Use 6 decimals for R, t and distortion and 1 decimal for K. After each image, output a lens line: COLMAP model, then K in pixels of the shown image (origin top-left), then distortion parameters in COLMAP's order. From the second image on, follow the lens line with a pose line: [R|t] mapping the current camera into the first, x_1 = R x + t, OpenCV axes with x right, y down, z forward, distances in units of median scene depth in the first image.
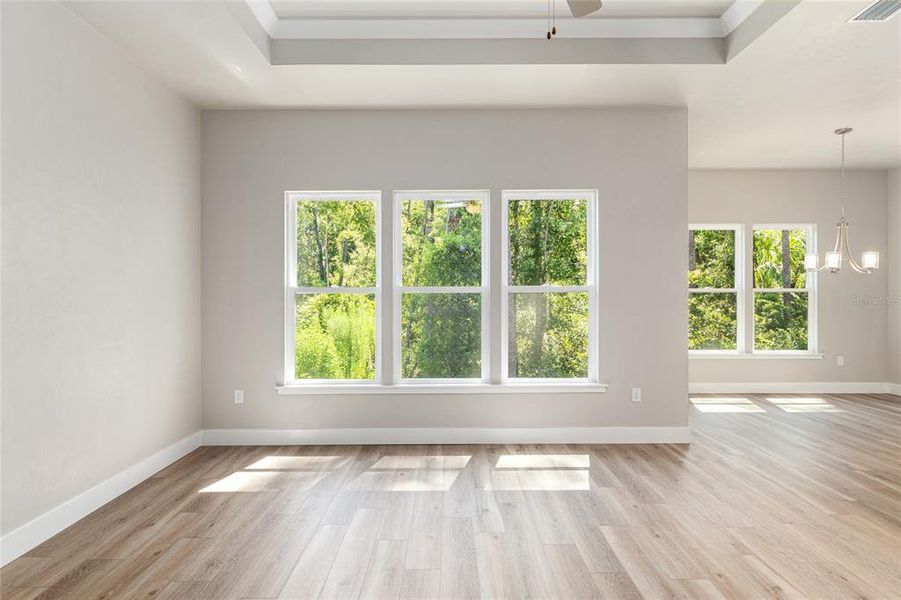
lens RADIAL K [[519.3, 0, 454.4], [0, 519.3, 298.8], [0, 0, 1]] dist [-0.002910, 0.000974]
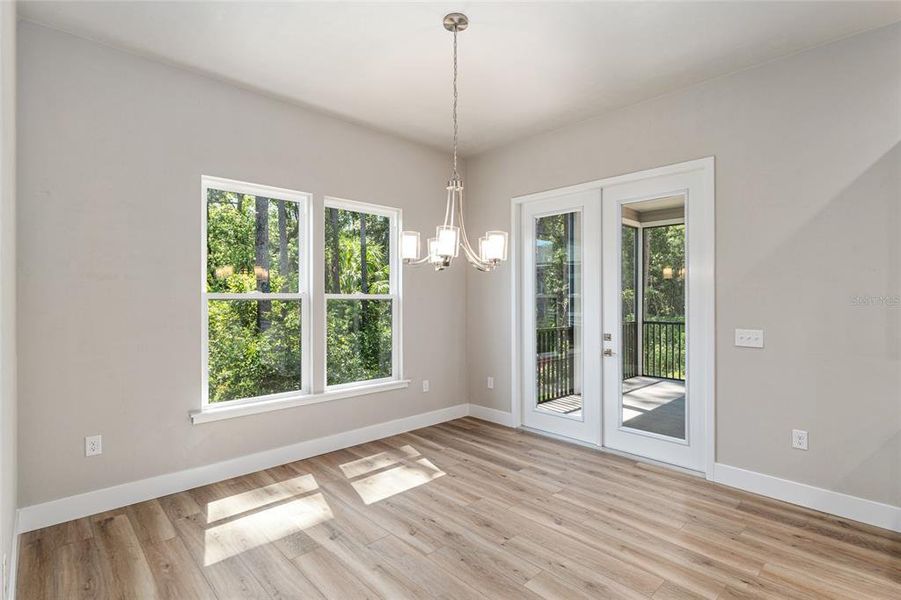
lens RADIAL K [[430.5, 0, 450.7], [0, 430.5, 302.4], [0, 0, 1]] dist [-0.002657, -0.000865]
pose [[0.717173, -0.000648, 0.696895, 0.158747], [0.000681, 1.000000, 0.000228, -0.004126], [-0.696895, 0.000311, 0.717173, 0.254479]]
